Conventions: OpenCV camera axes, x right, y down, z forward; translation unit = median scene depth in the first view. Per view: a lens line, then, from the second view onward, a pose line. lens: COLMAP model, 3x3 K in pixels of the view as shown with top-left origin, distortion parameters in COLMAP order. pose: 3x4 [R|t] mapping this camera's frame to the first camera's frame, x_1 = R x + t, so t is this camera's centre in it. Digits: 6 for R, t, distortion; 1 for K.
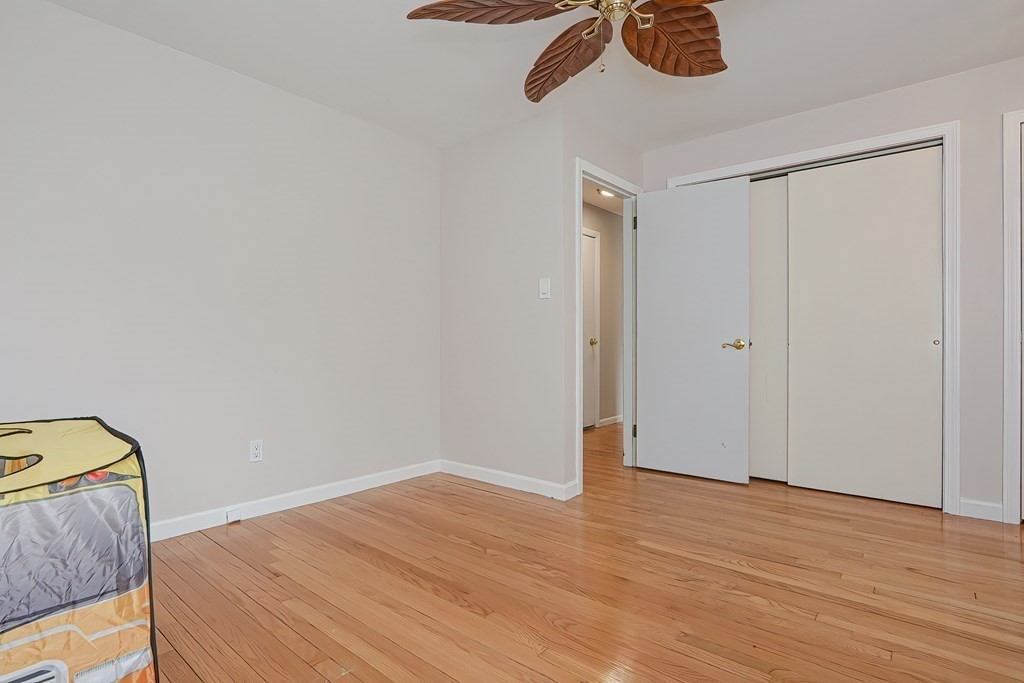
lens RADIAL K [[499.2, 0, 510.2], [0, 499.2, 341.9], [0, 0, 1]] dist [-0.027205, 0.006143]
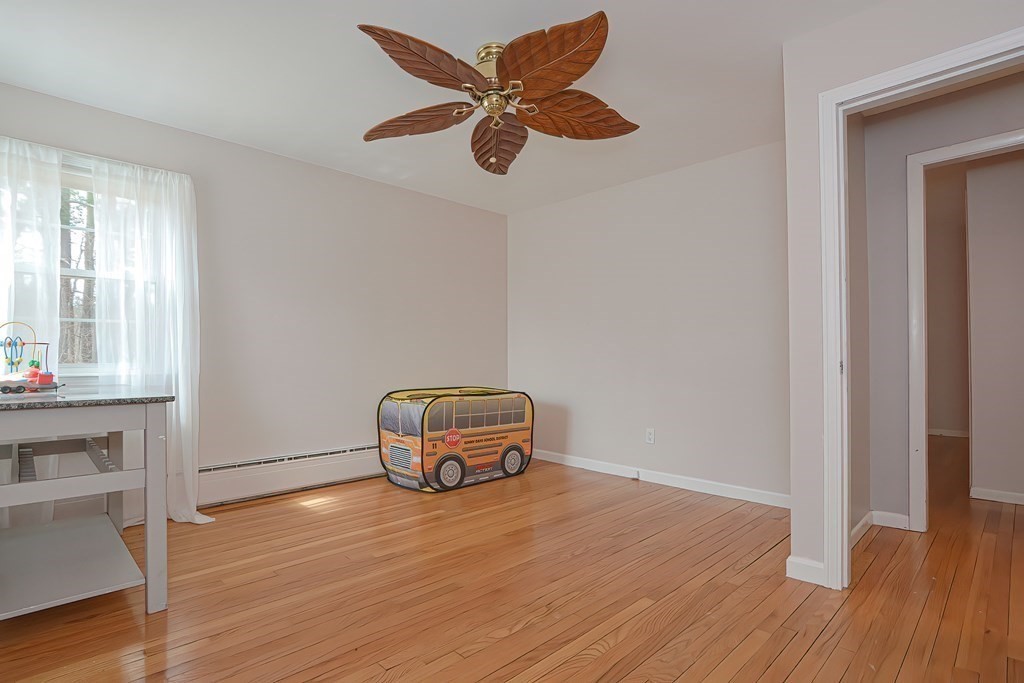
lens RADIAL K [[515.3, 0, 514.5], [0, 515.3, 345.8], [0, 0, 1]] dist [-0.022649, 0.000273]
pose [[-0.086697, -0.021035, -0.996013, 1.015461], [0.006364, 0.999745, -0.021668, -0.009992], [0.996214, -0.008217, -0.086541, 0.751965]]
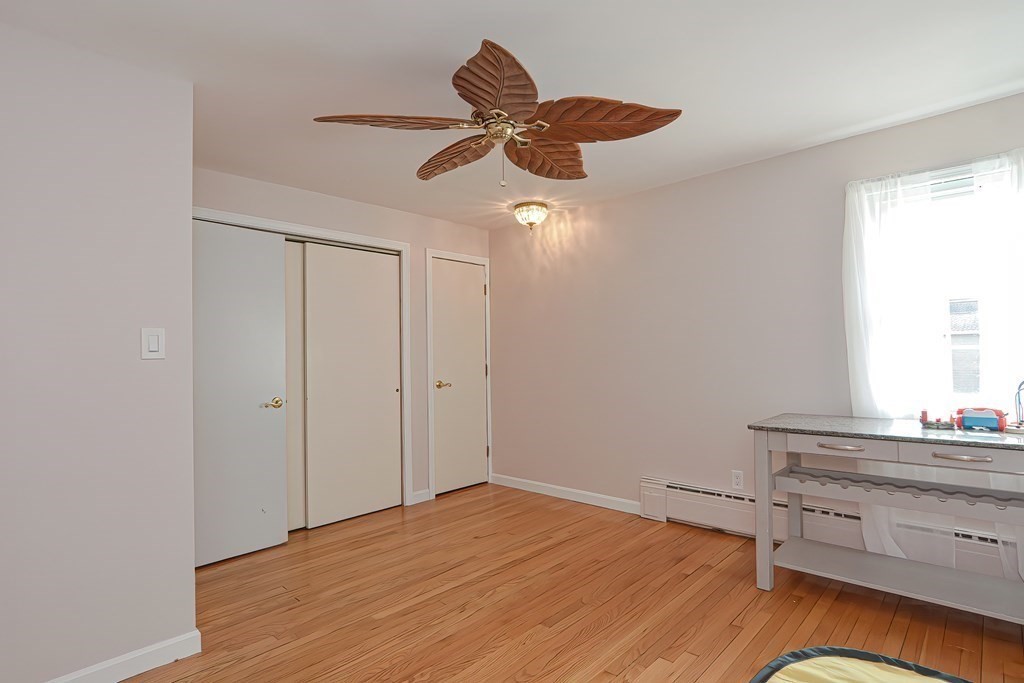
lens RADIAL K [[515.3, 0, 514.5], [0, 515.3, 345.8], [0, 0, 1]] dist [-0.022649, 0.000273]
pose [[0.066900, 0.021460, 0.997529, -0.649650], [0.022370, 0.999485, -0.023002, -0.090615], [-0.997509, 0.023854, 0.066386, 0.570848]]
